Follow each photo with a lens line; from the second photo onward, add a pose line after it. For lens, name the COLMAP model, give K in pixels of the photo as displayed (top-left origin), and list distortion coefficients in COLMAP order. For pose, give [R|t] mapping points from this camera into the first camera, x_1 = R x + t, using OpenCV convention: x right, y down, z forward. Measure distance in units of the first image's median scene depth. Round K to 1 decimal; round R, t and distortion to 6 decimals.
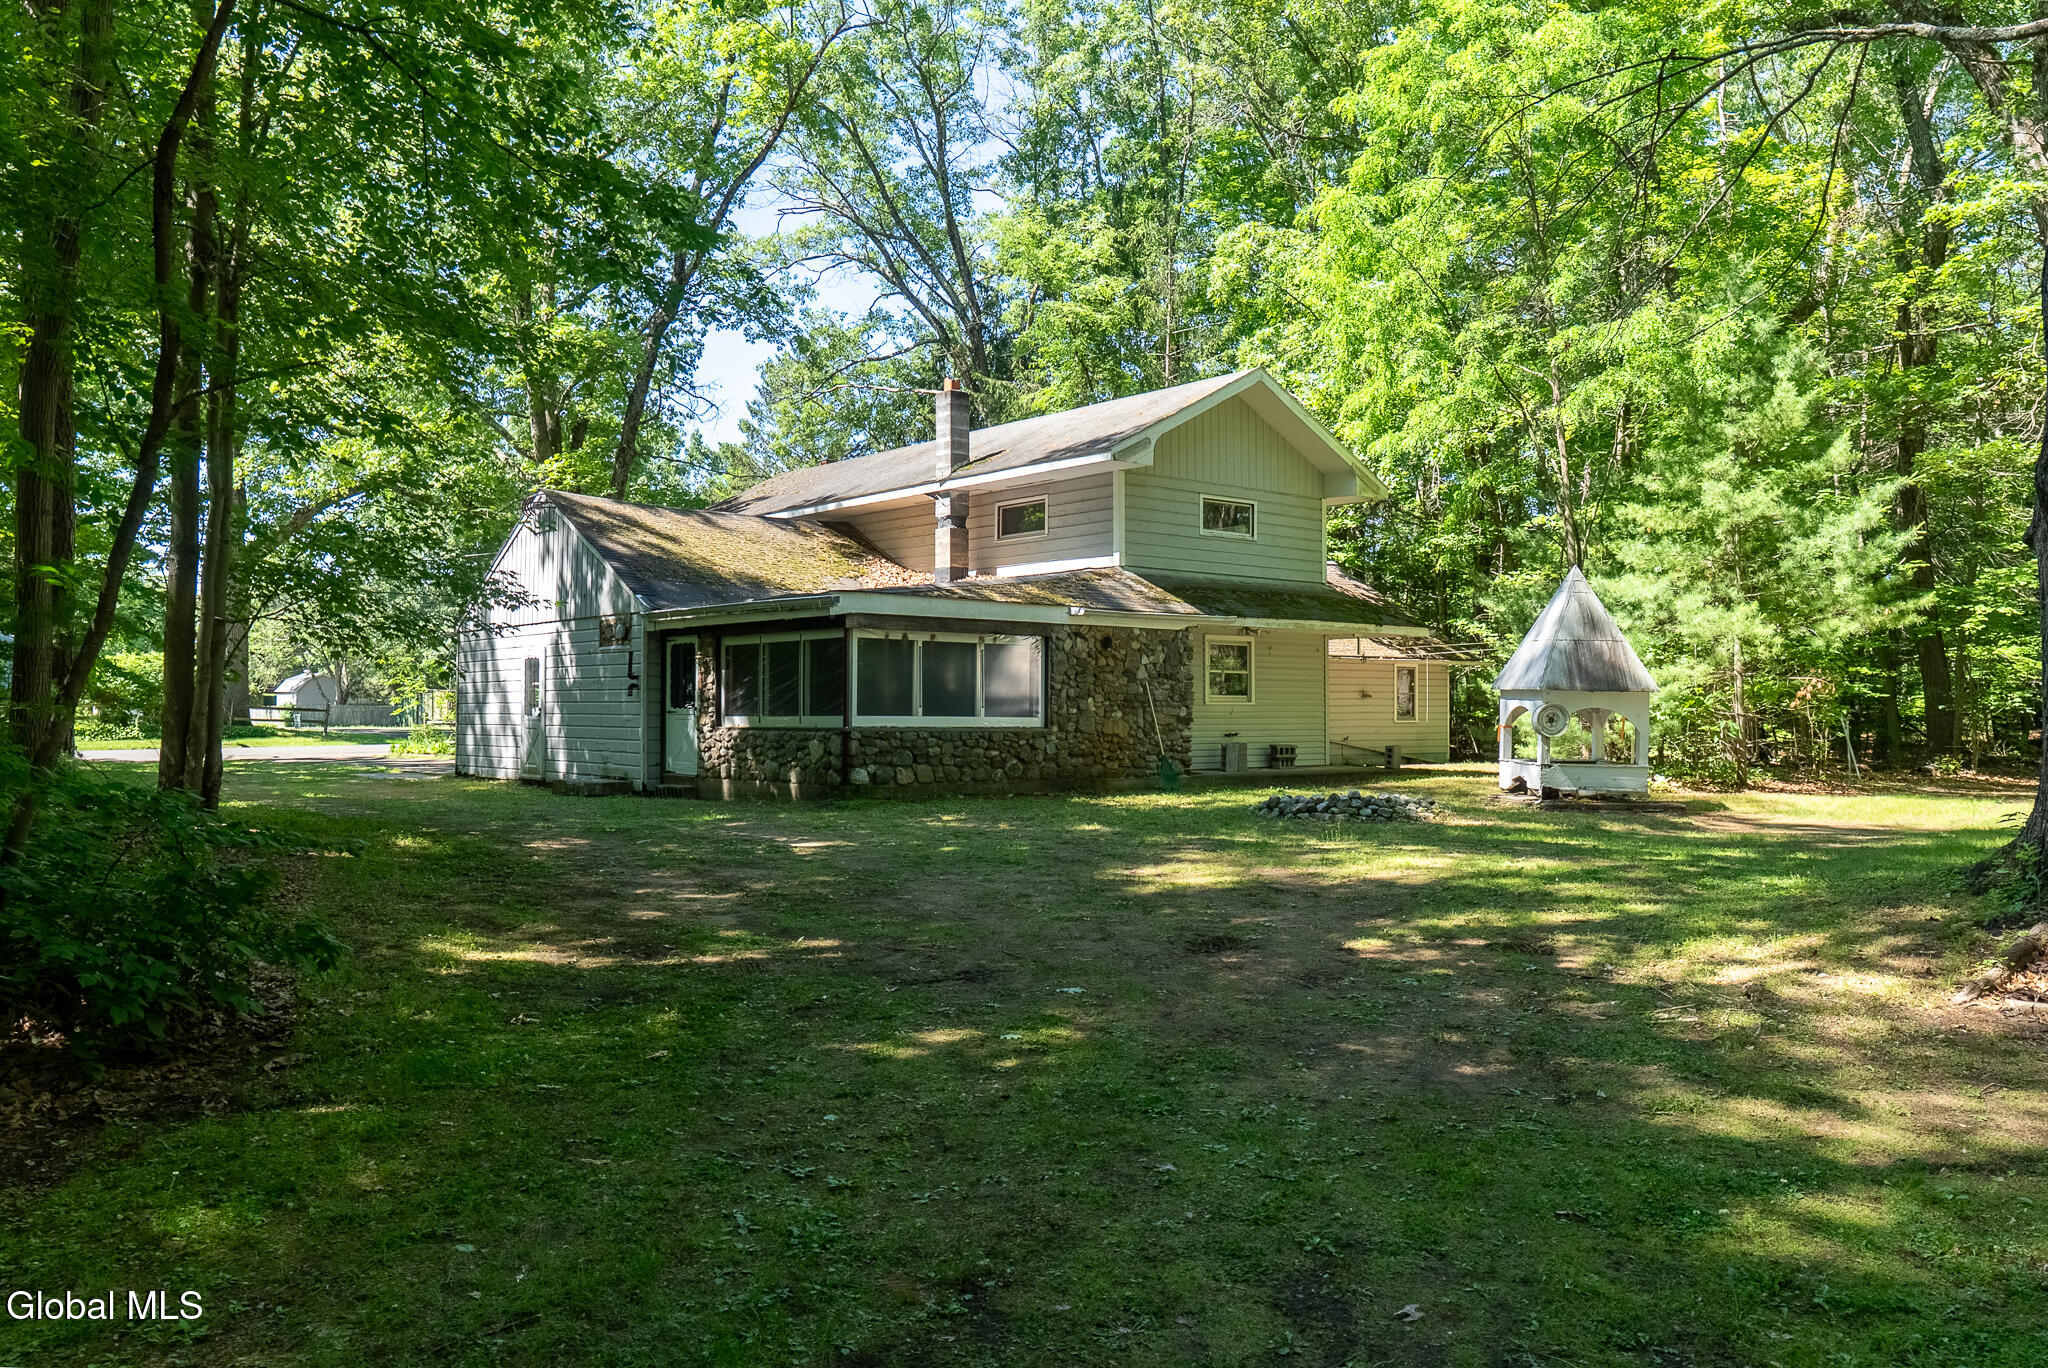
lens RADIAL K [[1545.7, 0, 1023.9], [0, 1545.7, 686.5], [0, 0, 1]] dist [0.001577, 0.000032]
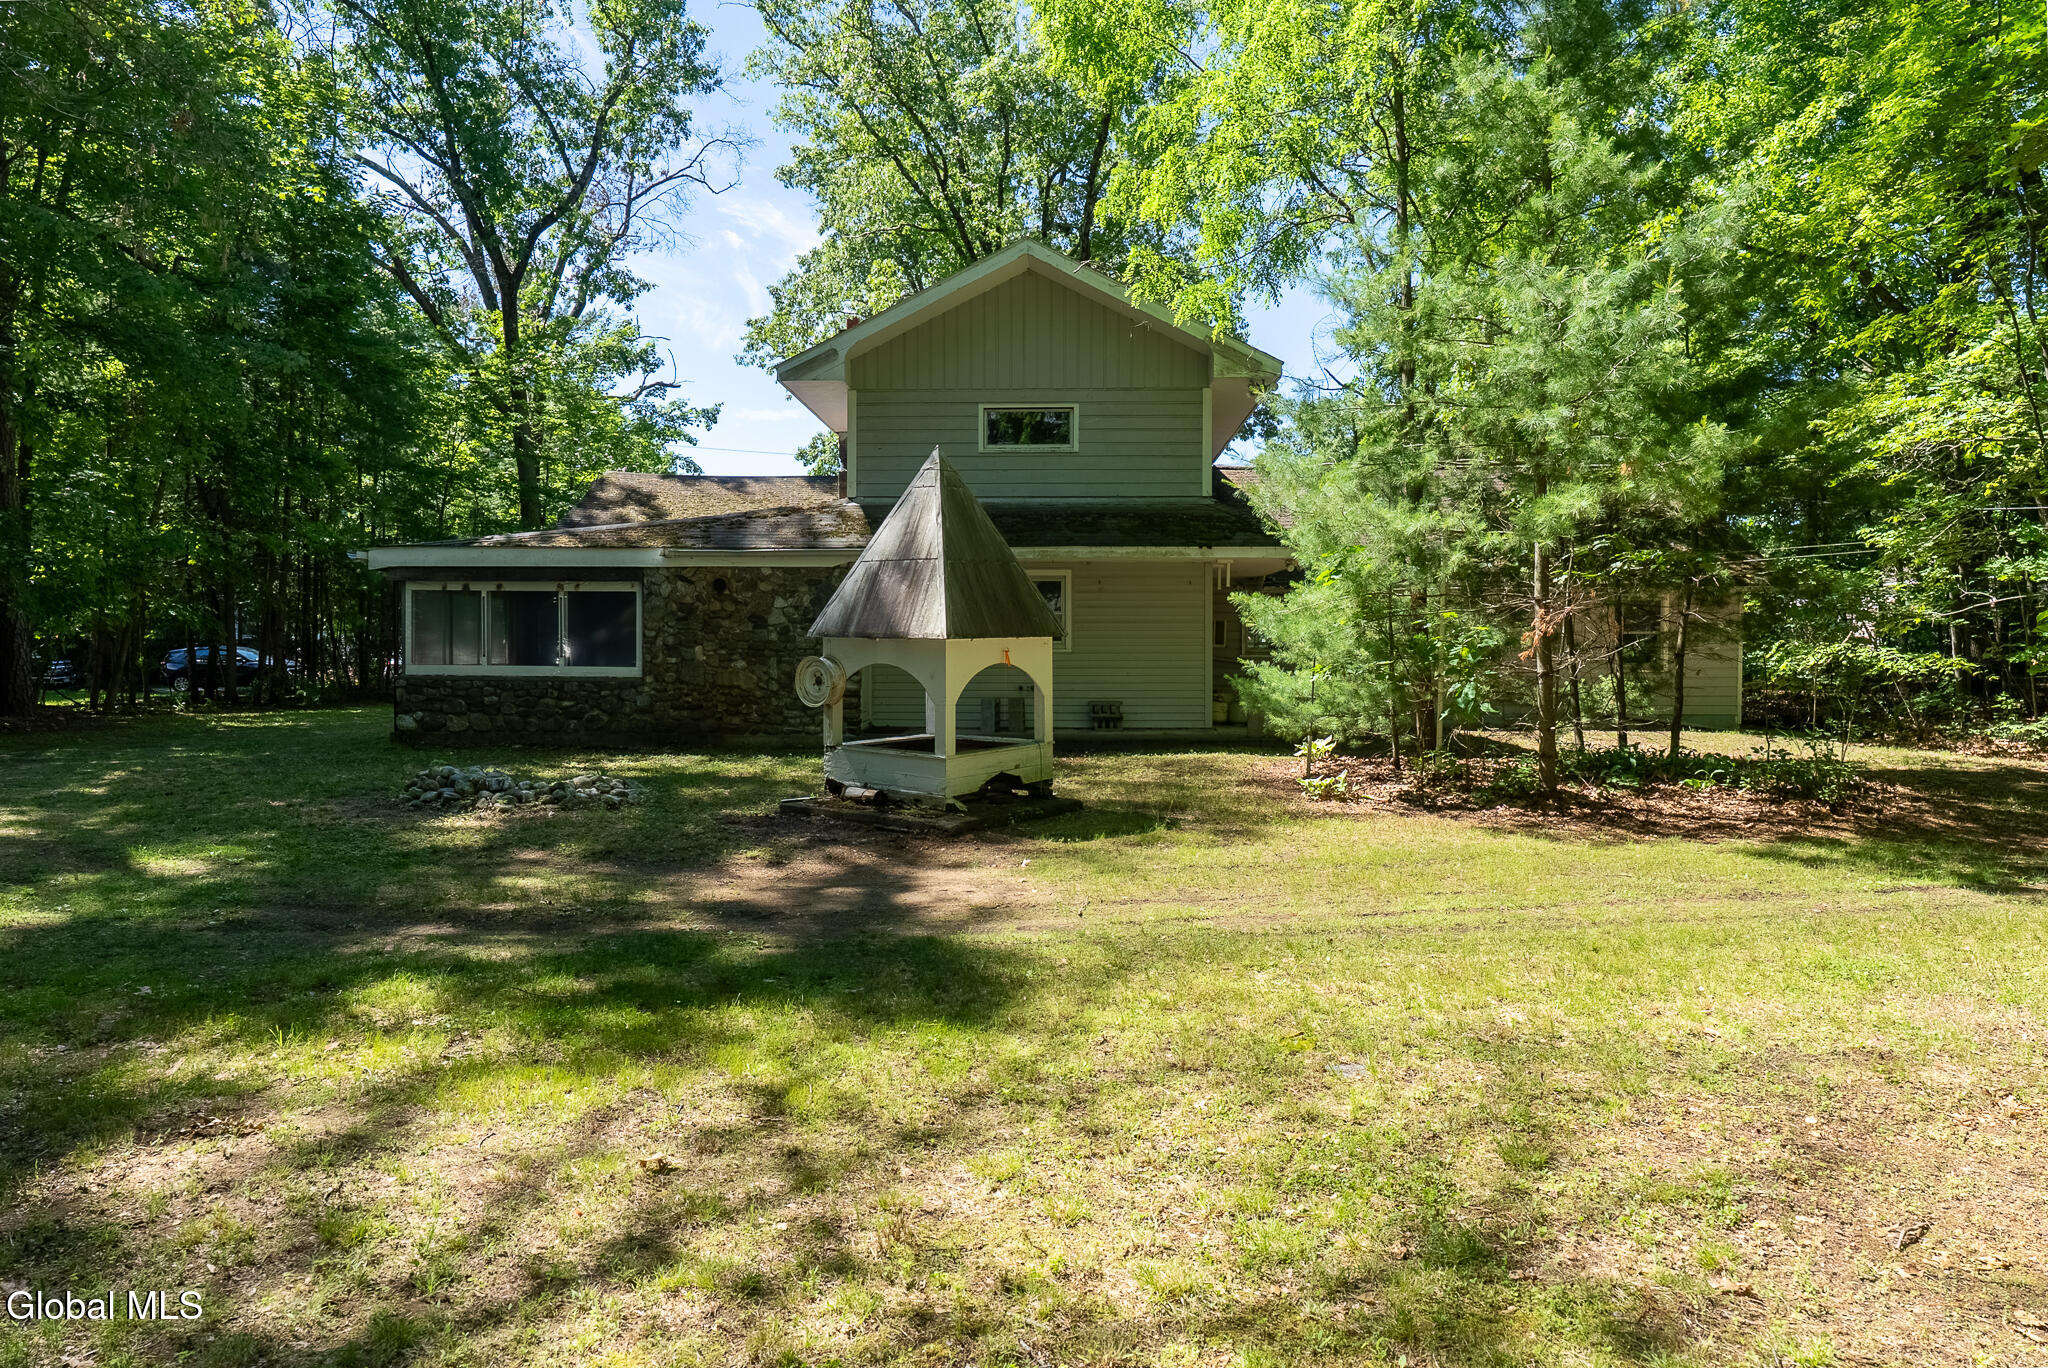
lens RADIAL K [[1303.5, 0, 1024.0], [0, 1303.5, 678.5], [0, 0, 1]] dist [-0.001563, -0.000061]
pose [[0.743848, 0.009653, -0.668279, 0.695991], [0.010719, 0.999595, 0.026370, 0.008299], [0.668262, -0.026779, 0.743443, 0.541683]]
